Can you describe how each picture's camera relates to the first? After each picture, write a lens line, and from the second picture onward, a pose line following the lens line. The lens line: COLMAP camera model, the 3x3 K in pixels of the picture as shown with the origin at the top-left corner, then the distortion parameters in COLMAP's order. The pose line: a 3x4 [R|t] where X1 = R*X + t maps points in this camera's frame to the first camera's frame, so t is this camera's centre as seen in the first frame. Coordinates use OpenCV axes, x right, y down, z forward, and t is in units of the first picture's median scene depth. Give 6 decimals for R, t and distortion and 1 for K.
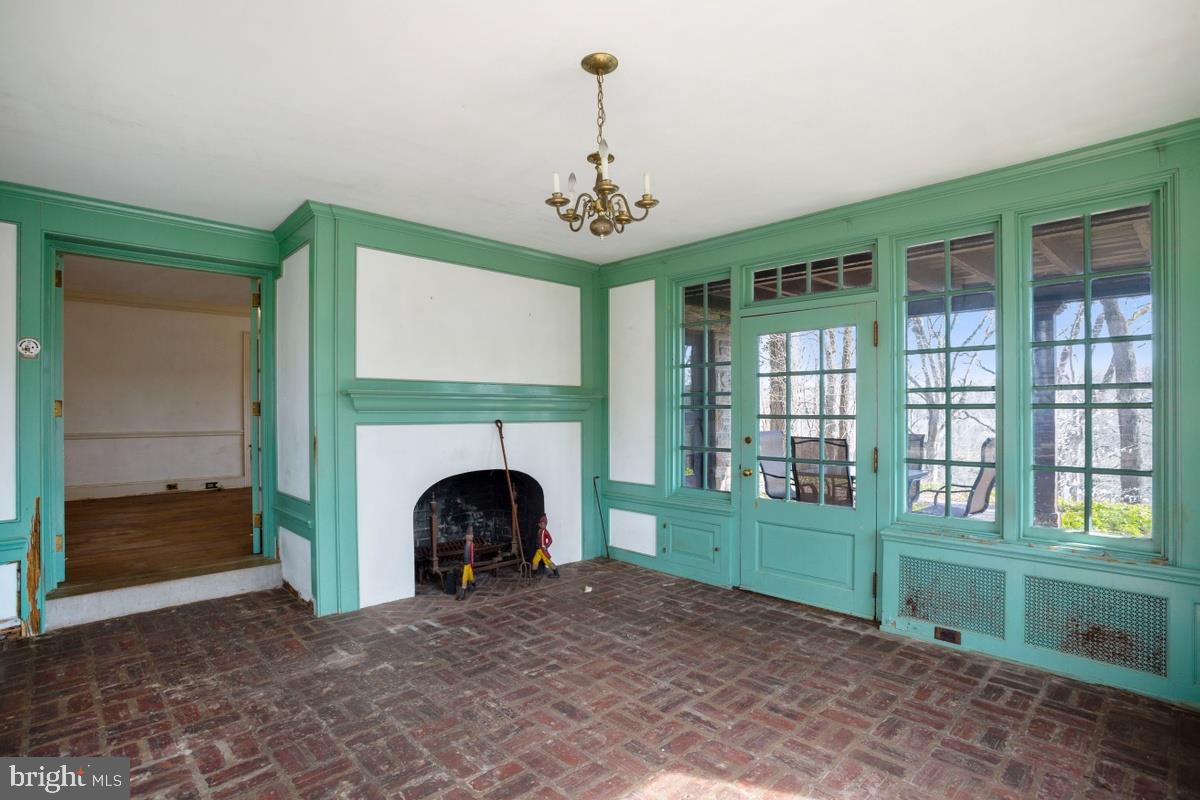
lens RADIAL K [[603.9, 0, 600.0], [0, 603.9, 400.0], [0, 0, 1]] dist [-0.085182, 0.041970]
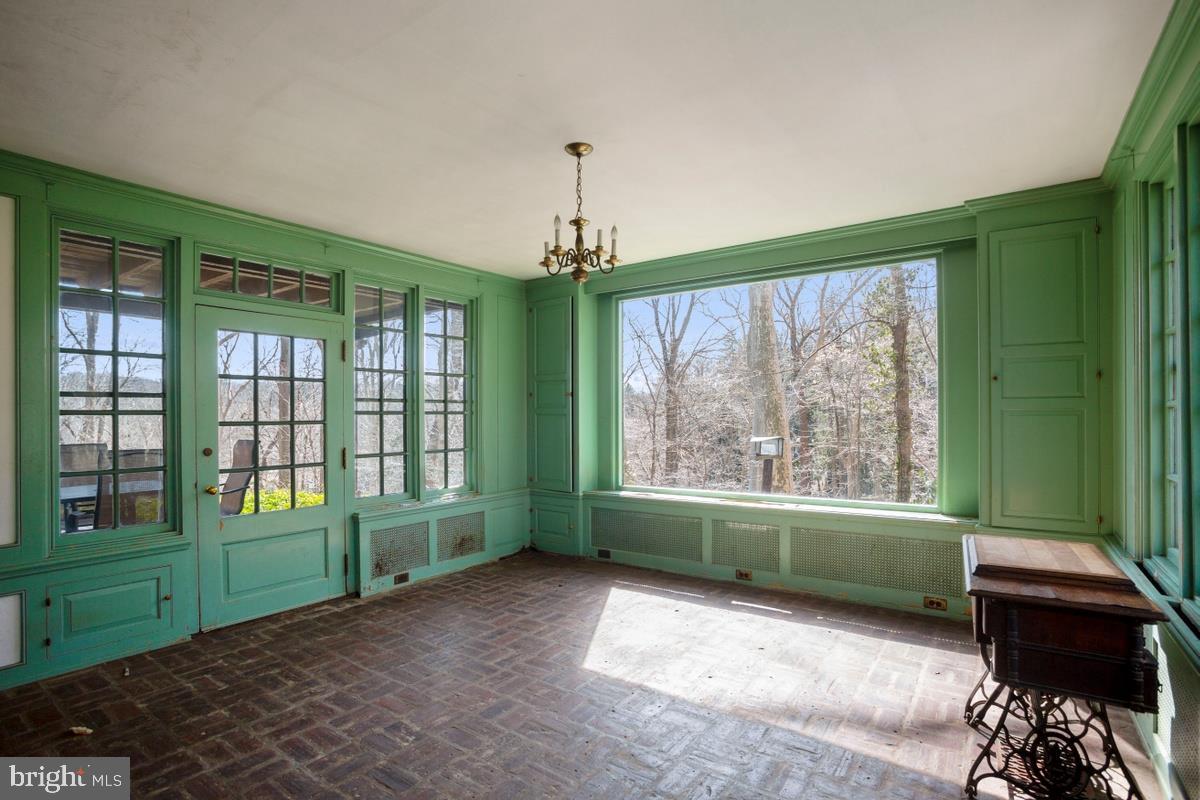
lens RADIAL K [[587.7, 0, 595.1], [0, 587.7, 398.1], [0, 0, 1]] dist [-0.085196, 0.038752]
pose [[-0.185792, 0.028155, 0.982186, -0.820271], [-0.008414, 0.999507, -0.030243, 0.013853], [-0.982553, -0.013884, -0.185463, 0.786953]]
